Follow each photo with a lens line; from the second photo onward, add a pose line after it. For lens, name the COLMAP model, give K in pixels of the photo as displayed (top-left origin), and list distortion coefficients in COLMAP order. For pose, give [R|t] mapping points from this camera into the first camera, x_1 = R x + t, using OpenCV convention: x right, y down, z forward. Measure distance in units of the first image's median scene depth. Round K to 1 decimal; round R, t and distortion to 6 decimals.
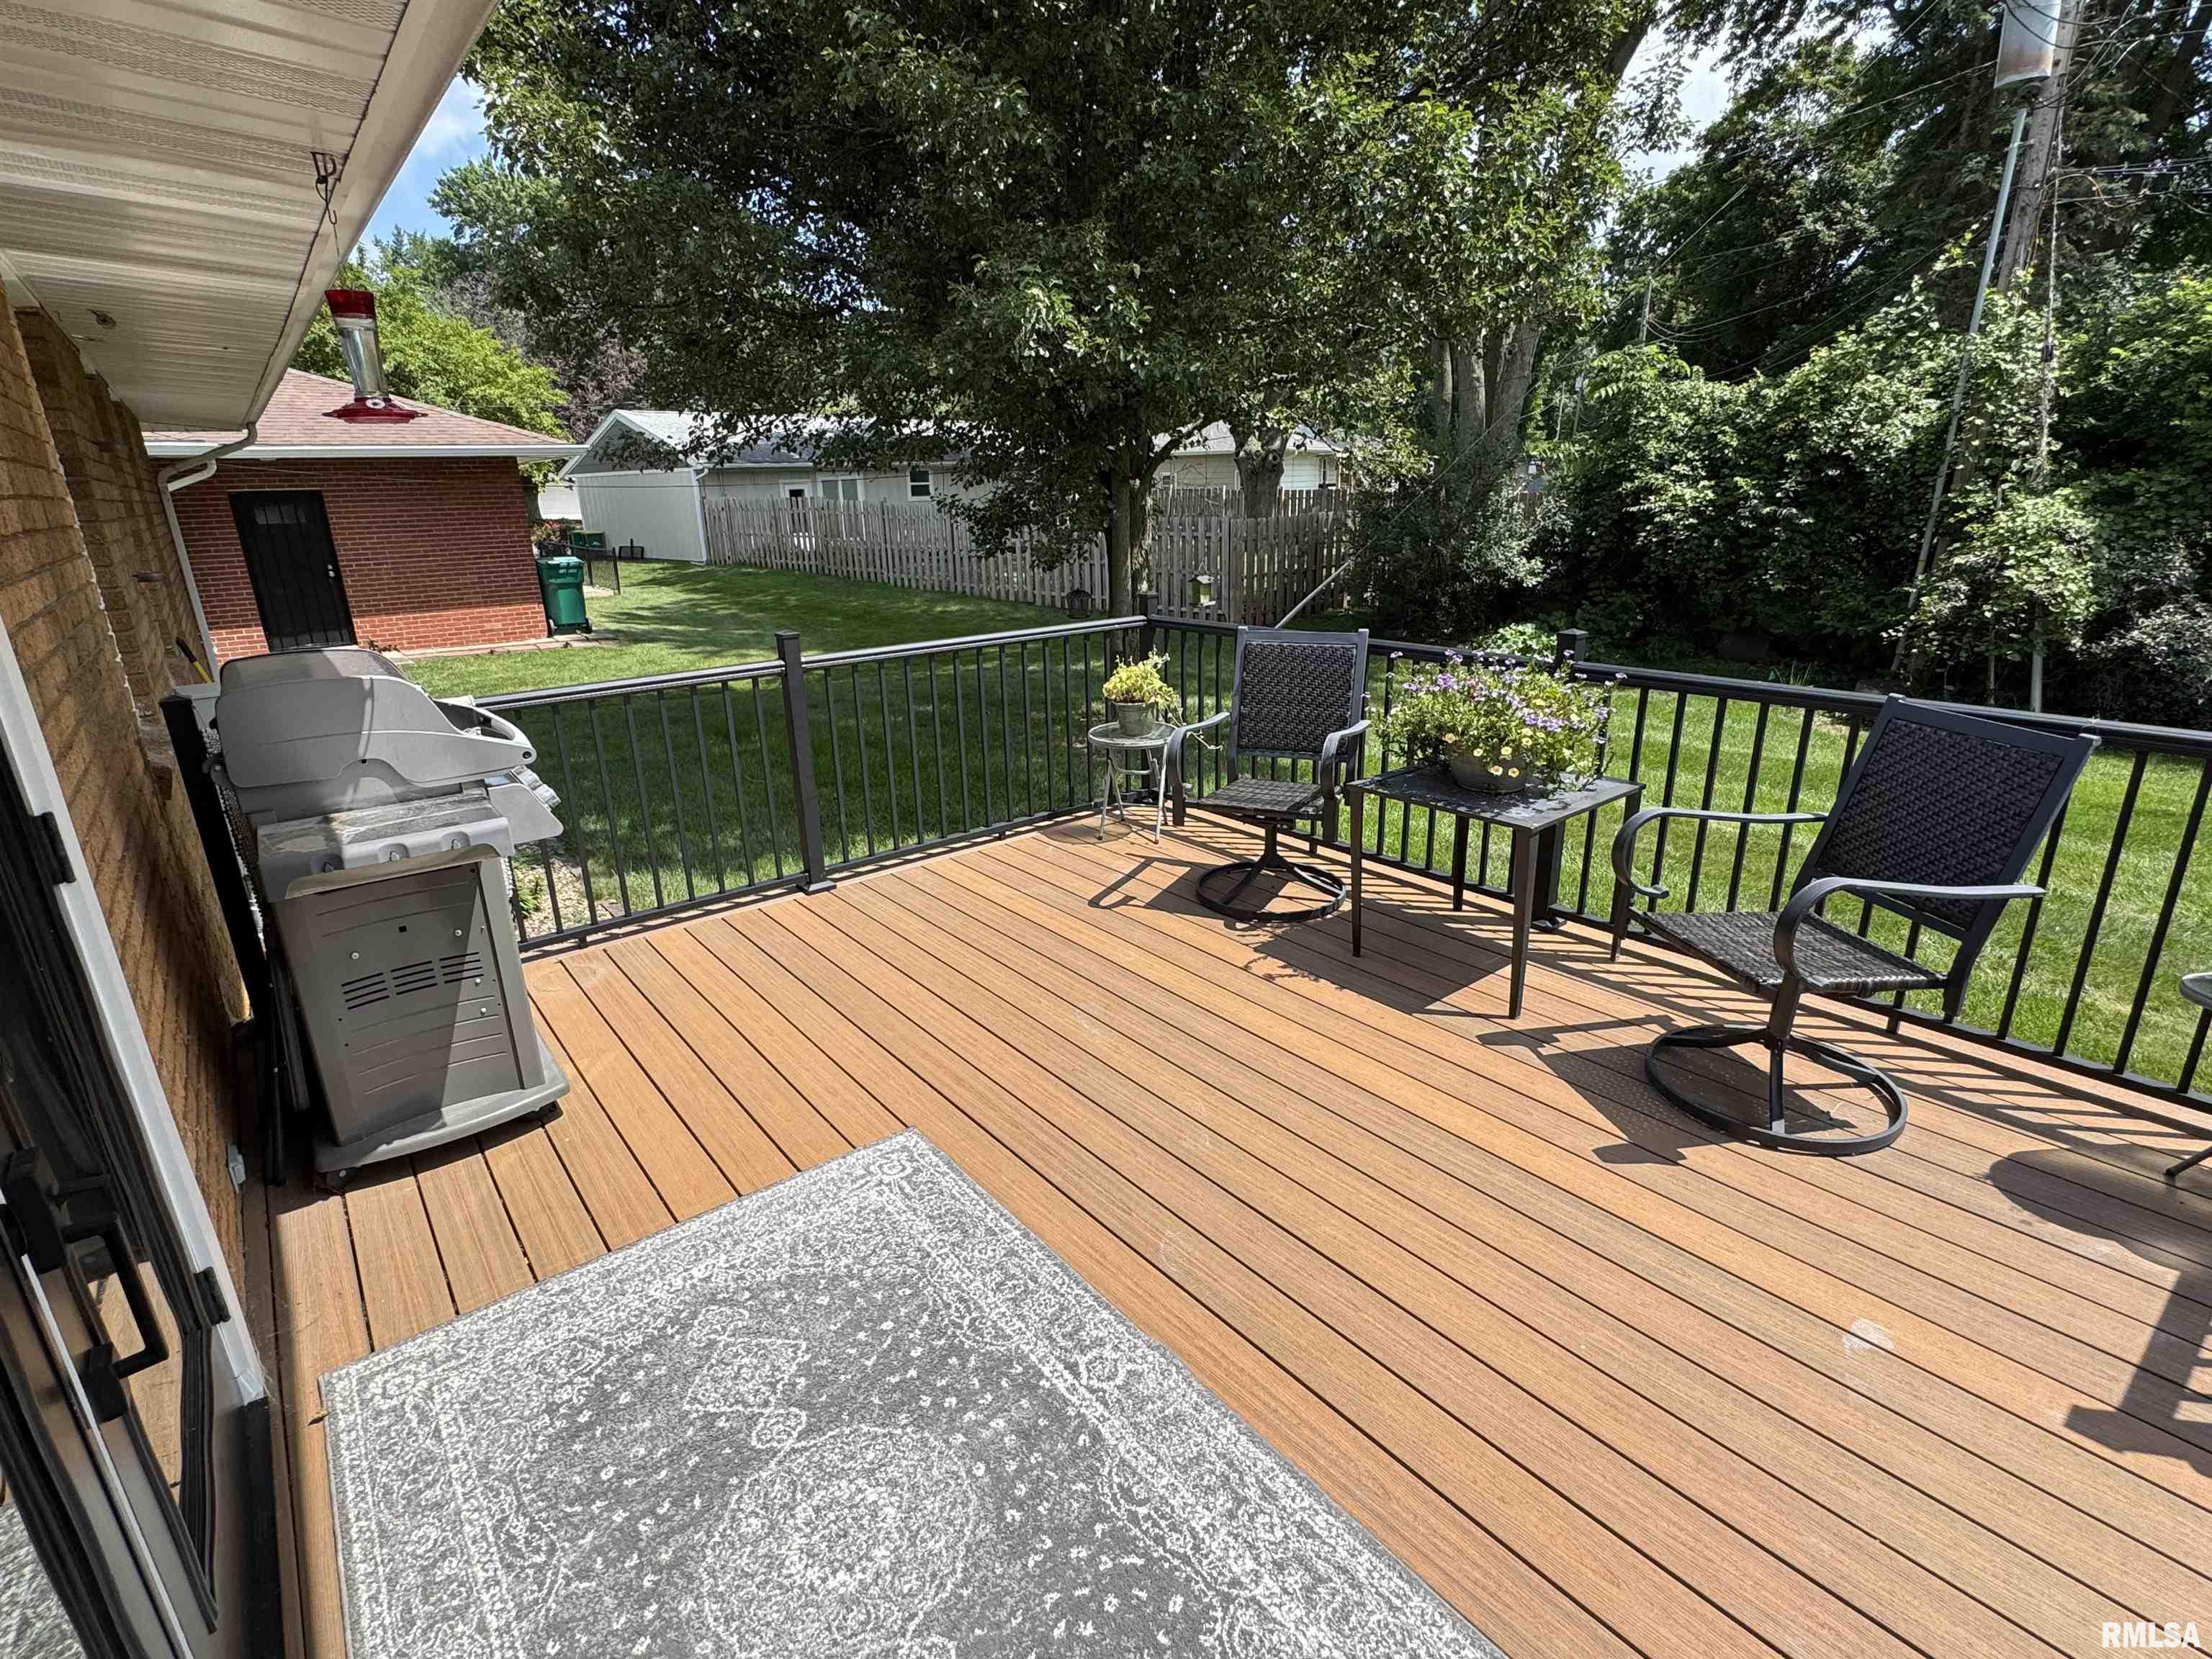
lens RADIAL K [[1072.5, 0, 1111.3], [0, 1072.5, 834.0], [0, 0, 1]] dist [-0.000438, 0.000039]
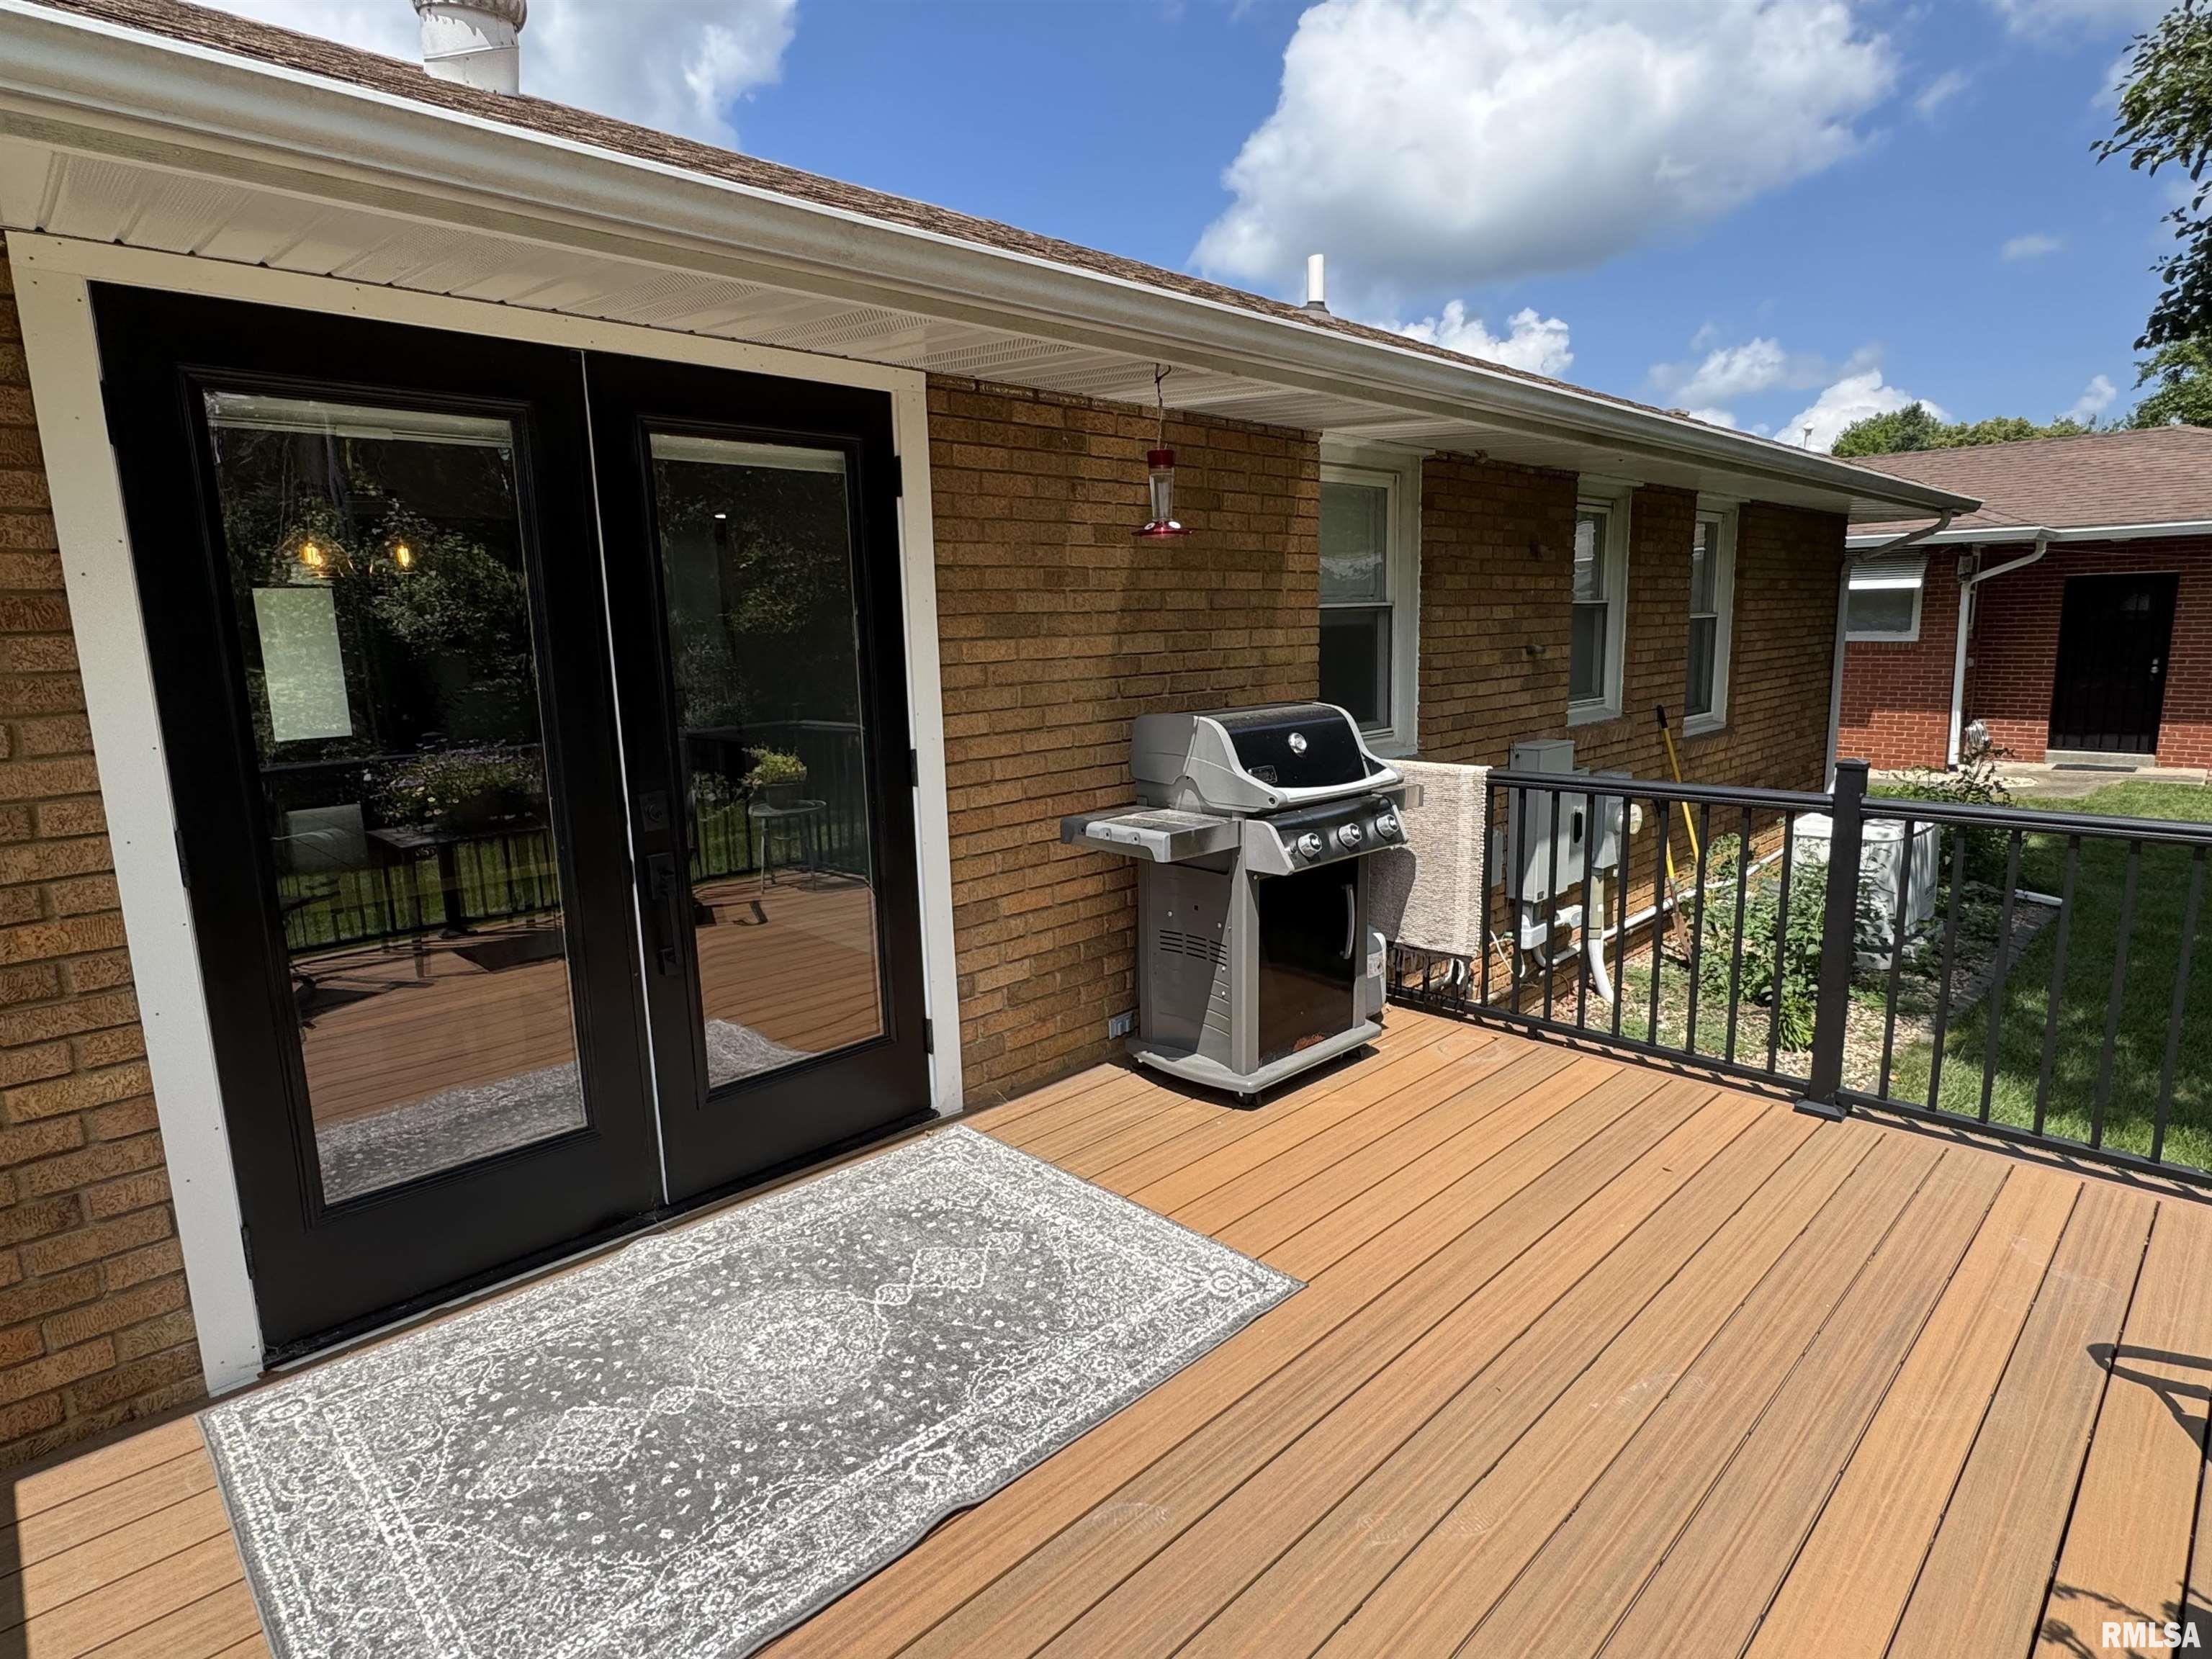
lens RADIAL K [[1181.3, 0, 1104.4], [0, 1181.3, 834.1], [0, 0, 1]] dist [0.000697, 0.000055]
pose [[0.093469, 0.197384, -0.975860, 0.573263], [-0.287627, 0.943712, 0.163333, -0.158801], [0.953171, 0.265417, 0.144981, 0.512988]]
